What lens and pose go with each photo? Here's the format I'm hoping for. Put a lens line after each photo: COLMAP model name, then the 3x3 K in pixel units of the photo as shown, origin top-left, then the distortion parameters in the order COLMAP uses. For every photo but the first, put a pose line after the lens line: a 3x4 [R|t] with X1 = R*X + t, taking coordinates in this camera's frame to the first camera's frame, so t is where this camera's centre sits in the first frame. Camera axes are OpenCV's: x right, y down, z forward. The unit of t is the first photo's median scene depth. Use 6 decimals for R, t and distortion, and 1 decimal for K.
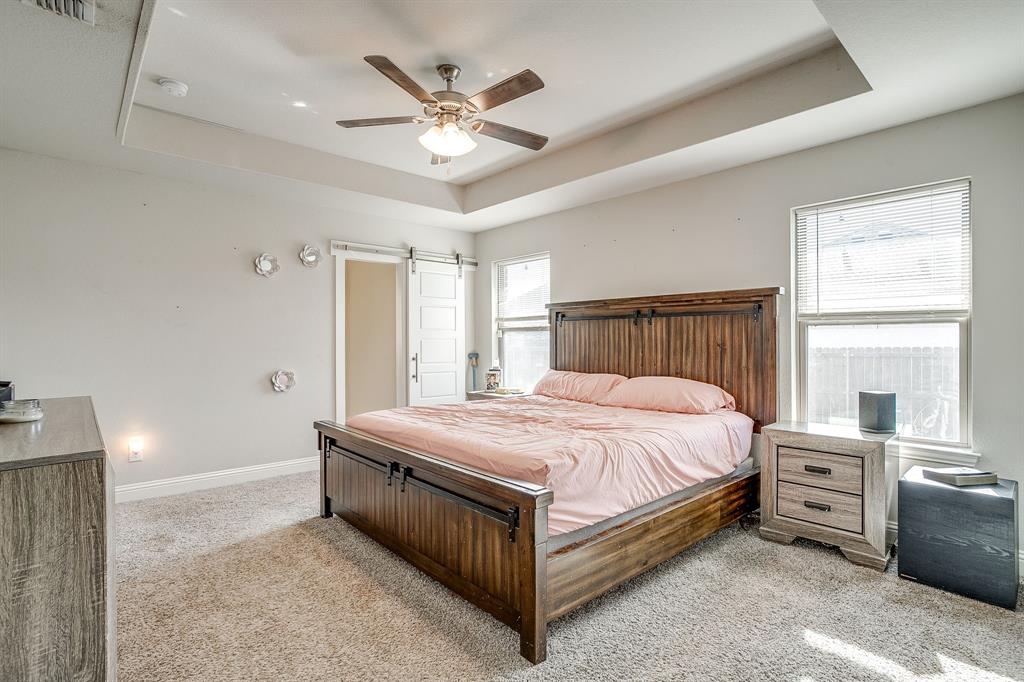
lens RADIAL K [[495.1, 0, 507.9], [0, 495.1, 342.1], [0, 0, 1]] dist [-0.060855, 0.034695]
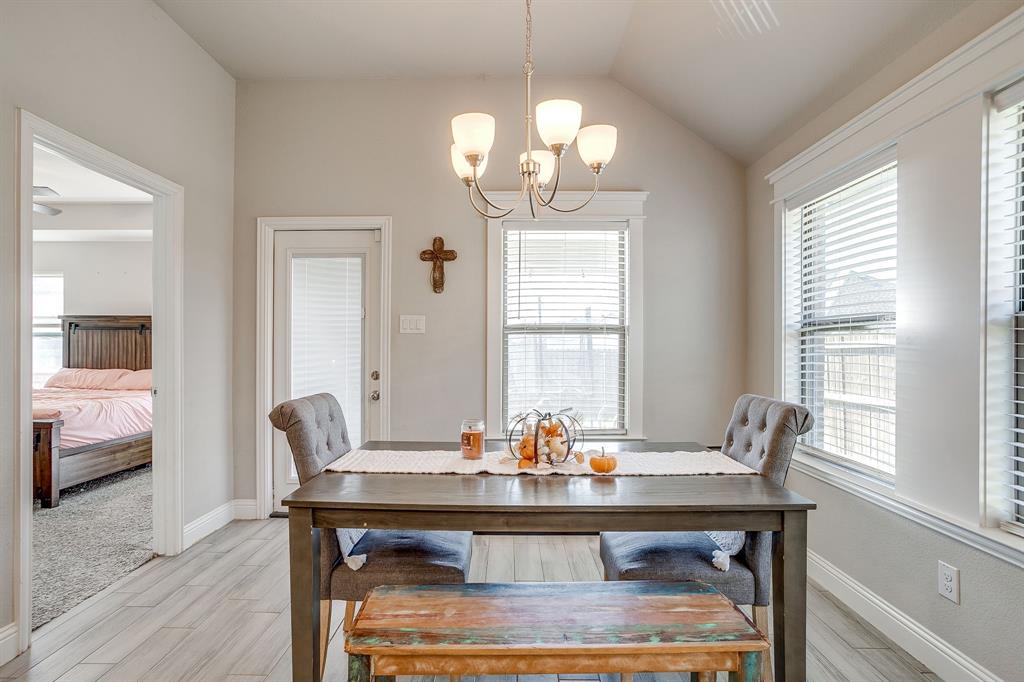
lens RADIAL K [[499.0, 0, 503.5], [0, 499.0, 344.1], [0, 0, 1]] dist [-0.059821, 0.033977]
pose [[0.682071, 0.005463, 0.731266, -0.061954], [-0.004840, 0.999984, -0.002956, -0.007337], [-0.731270, -0.001523, 0.682086, -0.756154]]
